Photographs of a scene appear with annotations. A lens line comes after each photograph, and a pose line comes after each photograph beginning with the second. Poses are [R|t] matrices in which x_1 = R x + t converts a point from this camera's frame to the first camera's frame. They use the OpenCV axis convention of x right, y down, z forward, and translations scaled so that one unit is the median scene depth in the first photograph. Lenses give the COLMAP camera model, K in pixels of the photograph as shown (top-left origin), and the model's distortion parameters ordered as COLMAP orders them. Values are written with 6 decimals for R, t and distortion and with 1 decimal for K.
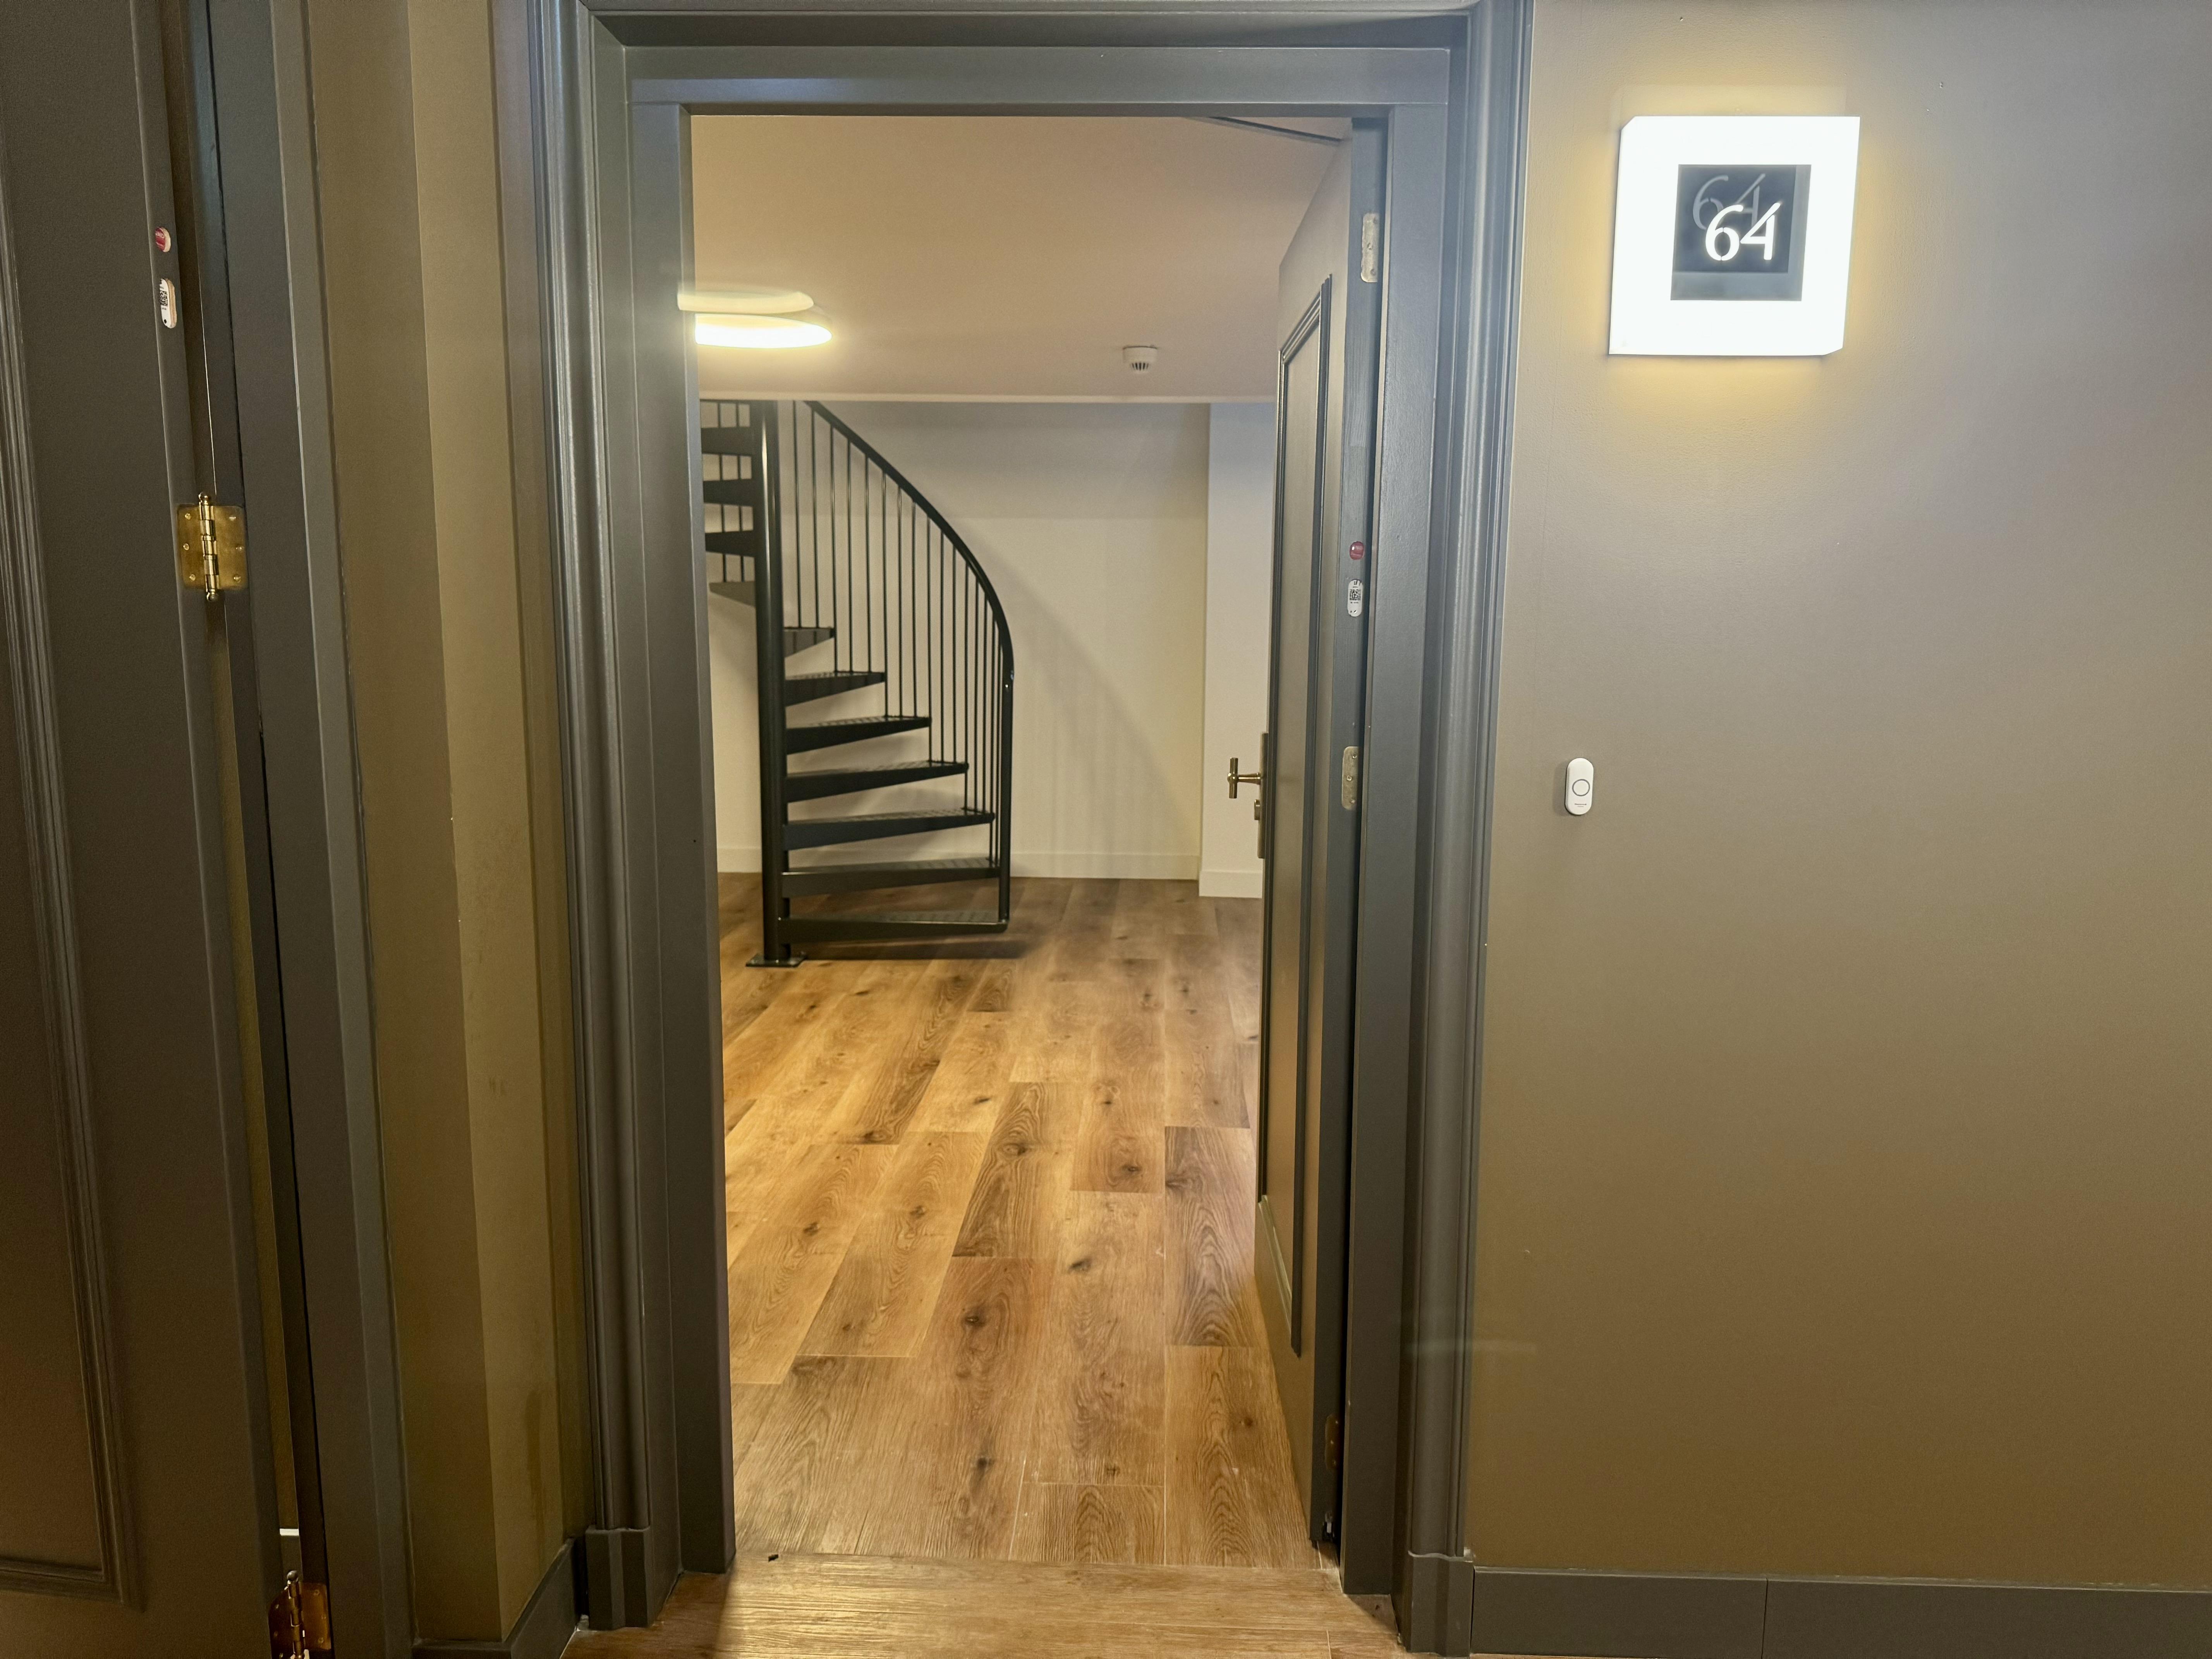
lens RADIAL K [[1537.0, 0, 1119.6], [0, 1537.0, 830.6], [0, 0, 1]] dist [0.105265, -0.165946]
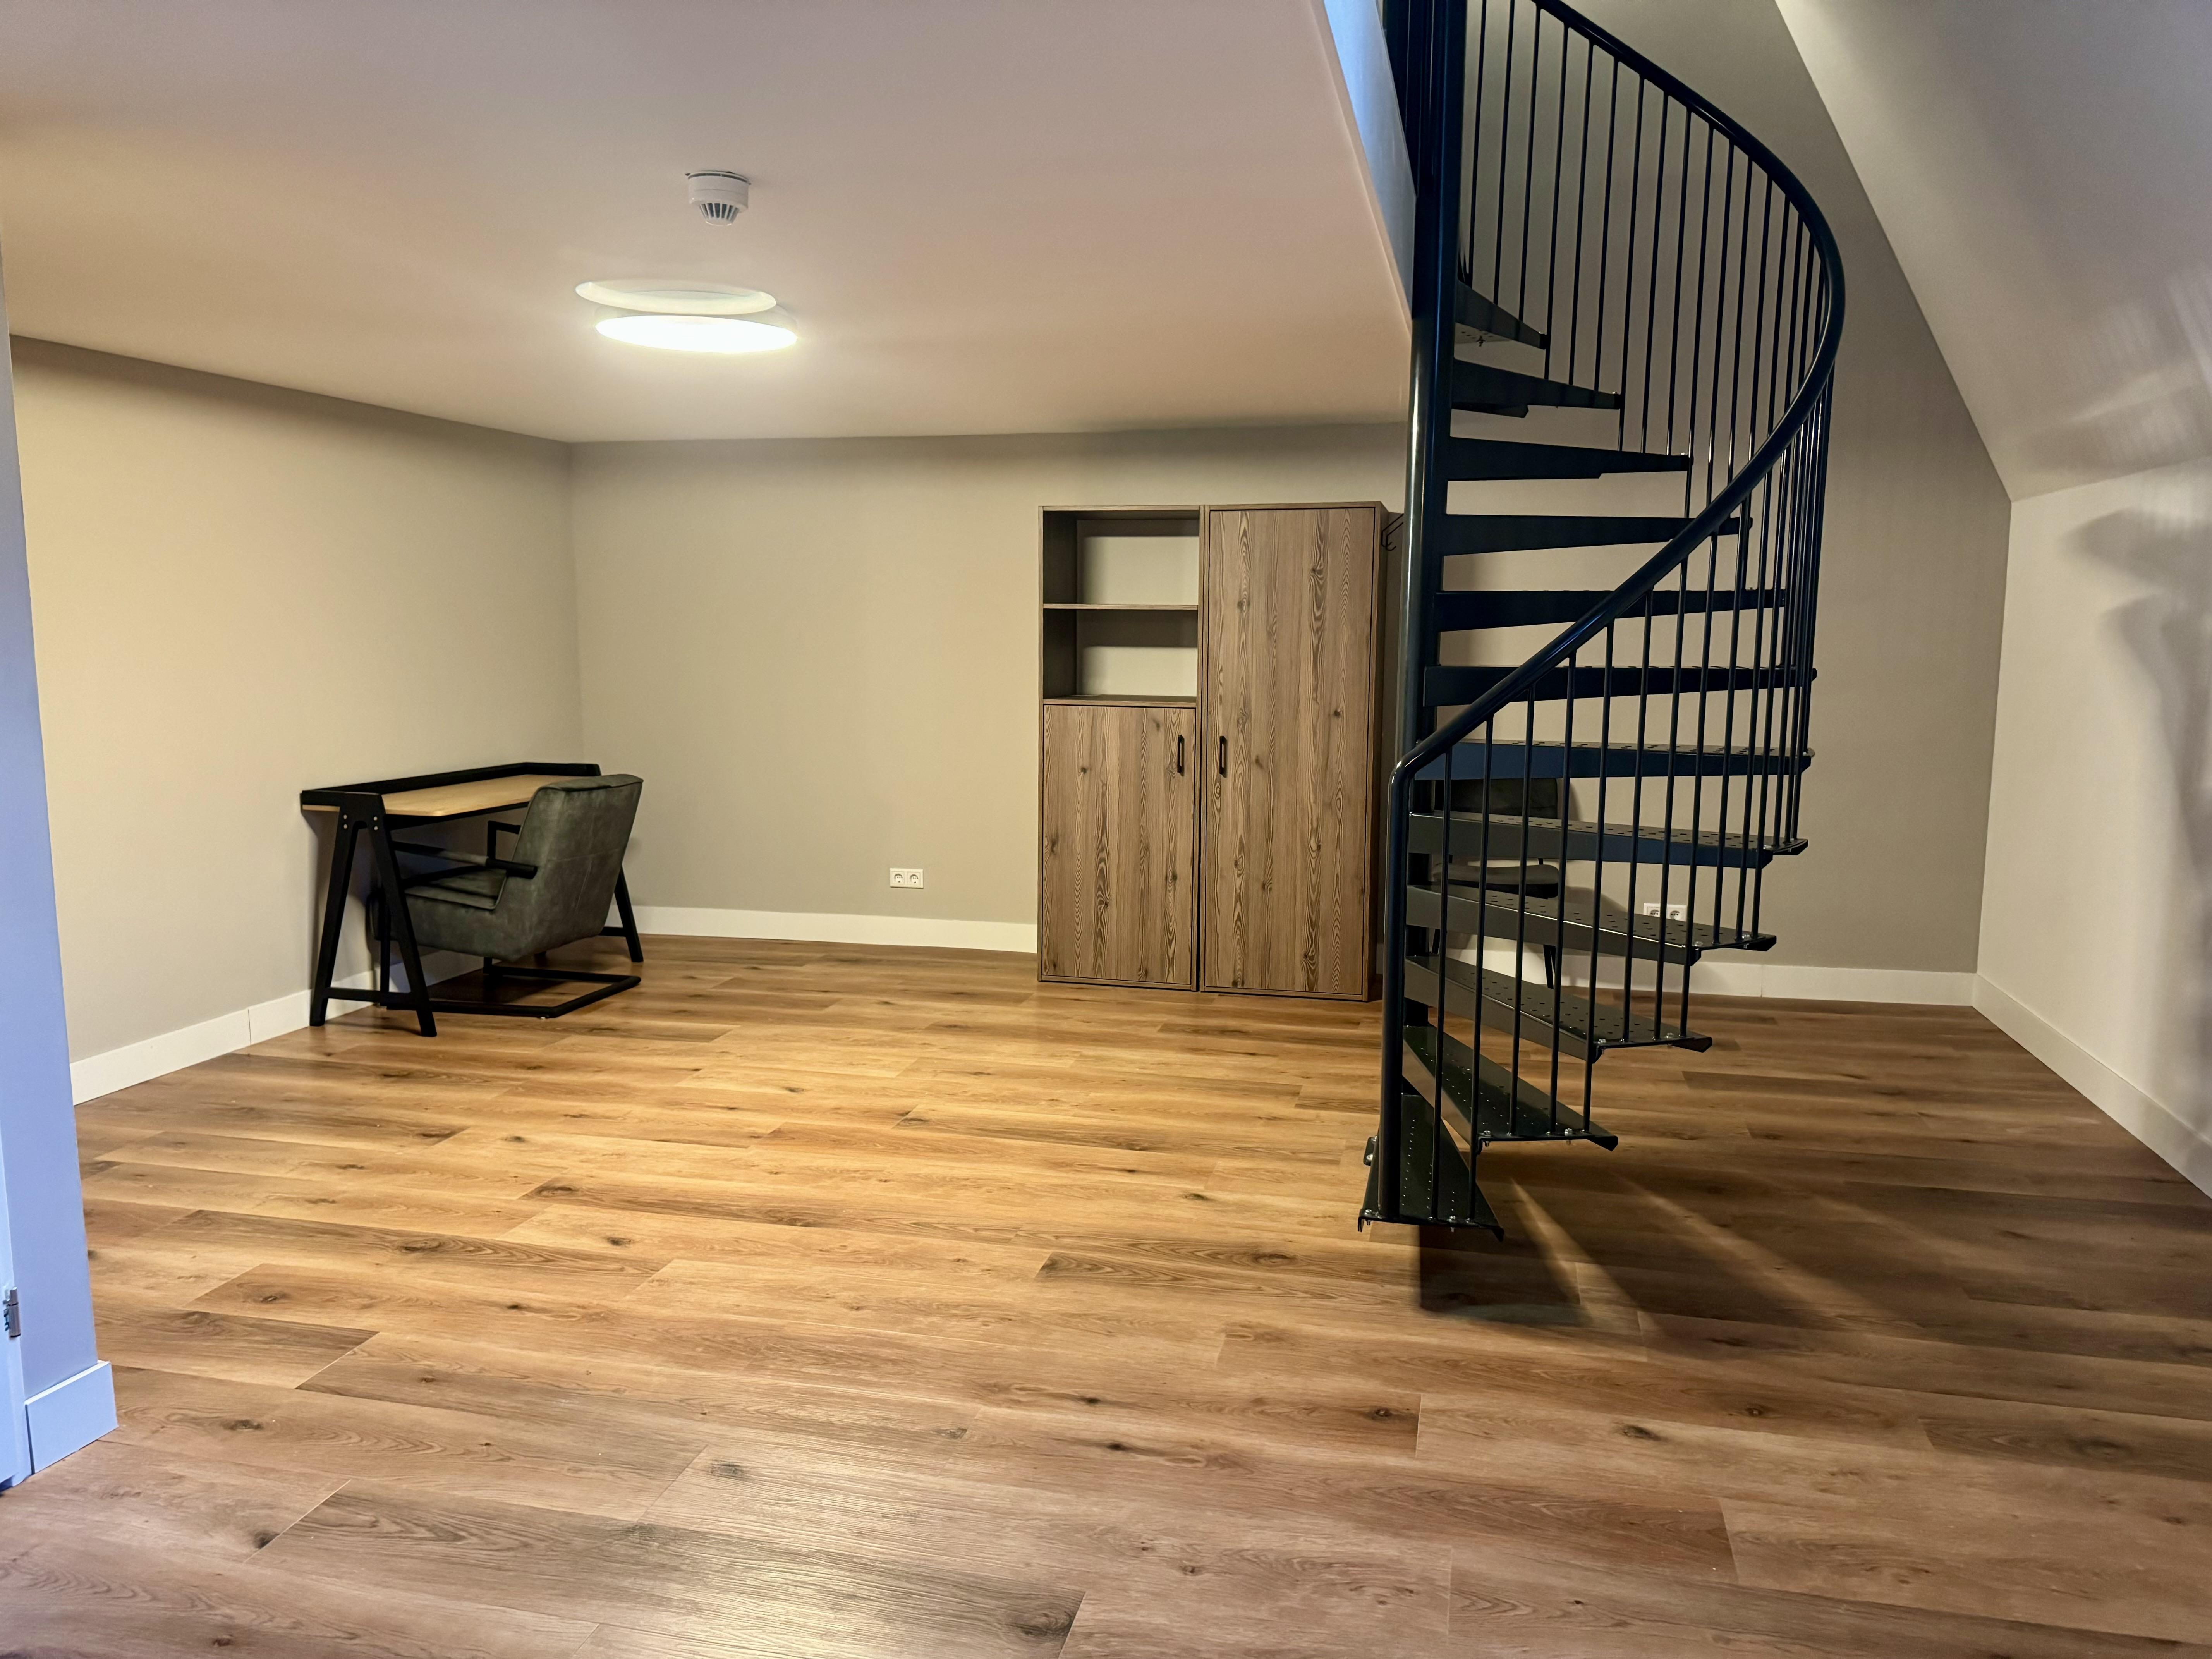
lens RADIAL K [[1537.0, 0, 1119.6], [0, 1537.0, 830.6], [0, 0, 1]] dist [0.105265, -0.165946]
pose [[-0.203506, 0.120208, -0.971666, 0.610557], [-0.145629, 0.977678, 0.151452, -0.189676], [0.968183, 0.172324, -0.181457, 1.359331]]
